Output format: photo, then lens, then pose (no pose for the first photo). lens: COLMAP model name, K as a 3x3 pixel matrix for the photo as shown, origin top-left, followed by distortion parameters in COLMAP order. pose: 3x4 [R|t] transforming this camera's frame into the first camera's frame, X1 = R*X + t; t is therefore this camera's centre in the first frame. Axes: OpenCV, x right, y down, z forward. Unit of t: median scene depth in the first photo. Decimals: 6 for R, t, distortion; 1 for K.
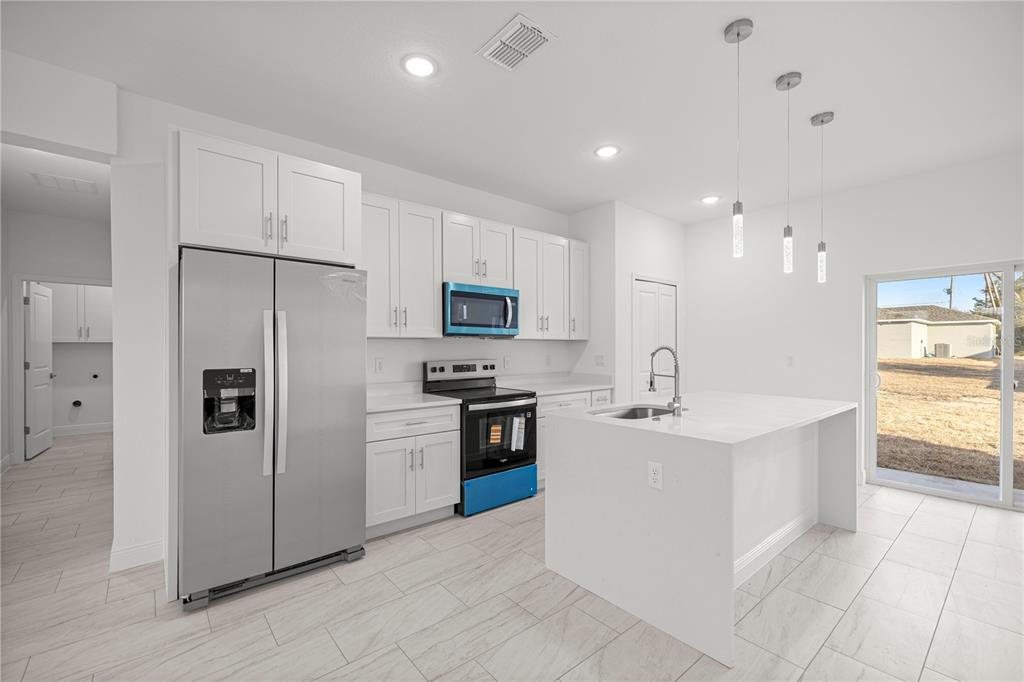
lens RADIAL K [[433.4, 0, 512.2], [0, 433.4, 342.4], [0, 0, 1]] dist [-0.000393, 0.000210]
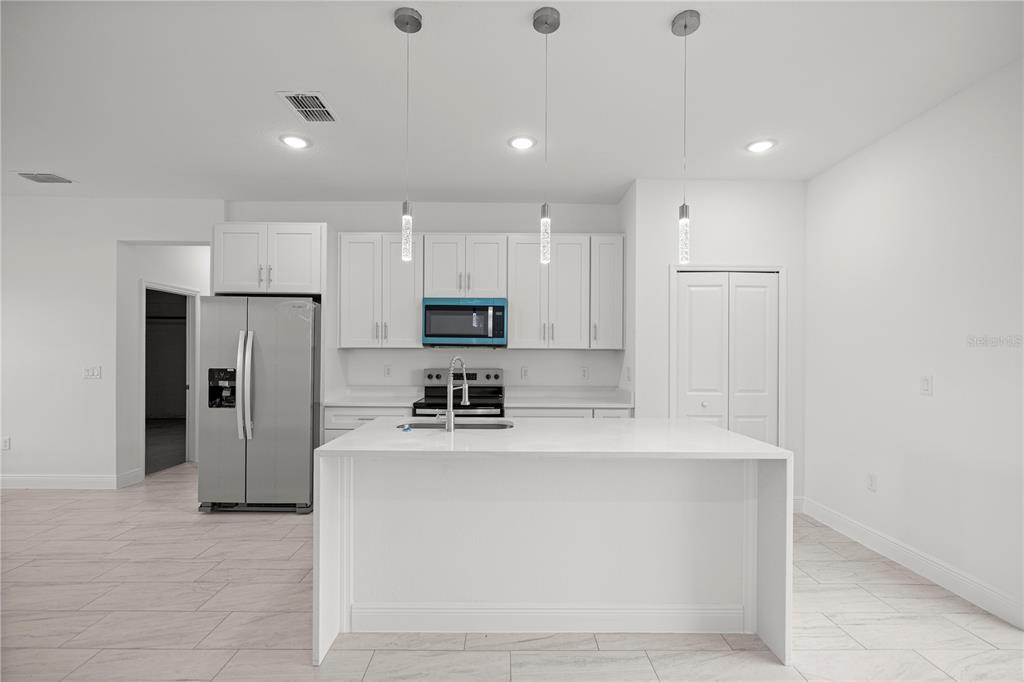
lens RADIAL K [[467.8, 0, 511.3], [0, 467.8, 348.6], [0, 0, 1]] dist [-0.005638, -0.000189]
pose [[0.773083, -0.003151, -0.634297, 0.745447], [-0.000604, 0.999984, -0.005704, -0.001804], [0.634305, 0.004793, 0.773068, 0.203415]]
